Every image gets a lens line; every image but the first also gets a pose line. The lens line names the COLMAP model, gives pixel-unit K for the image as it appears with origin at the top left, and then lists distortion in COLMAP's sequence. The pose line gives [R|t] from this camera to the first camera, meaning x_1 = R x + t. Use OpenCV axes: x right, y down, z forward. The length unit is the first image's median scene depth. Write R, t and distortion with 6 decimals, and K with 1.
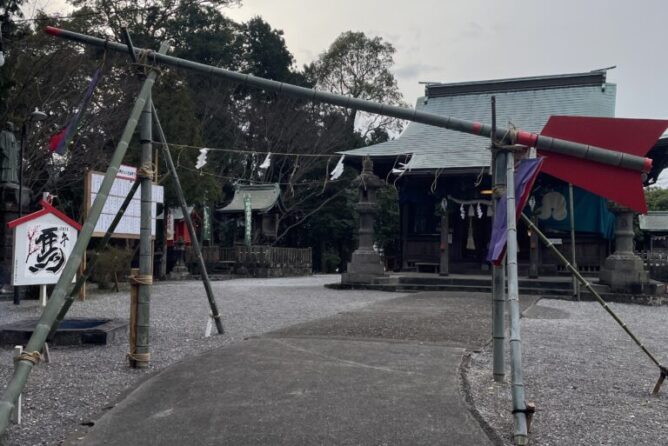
lens RADIAL K [[688.6, 0, 334.0], [0, 688.6, 223.0], [0, 0, 1]] dist [0.062390, -0.010067]
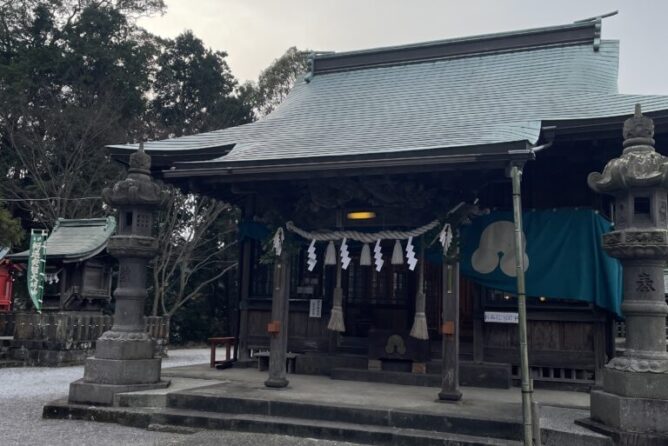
lens RADIAL K [[688.6, 0, 334.0], [0, 688.6, 223.0], [0, 0, 1]] dist [0.062390, -0.010067]
pose [[0.999914, 0.012131, -0.004912, 0.174238], [-0.012494, 0.996533, -0.082258, 0.000503], [0.003897, 0.082313, 0.996599, 0.436630]]
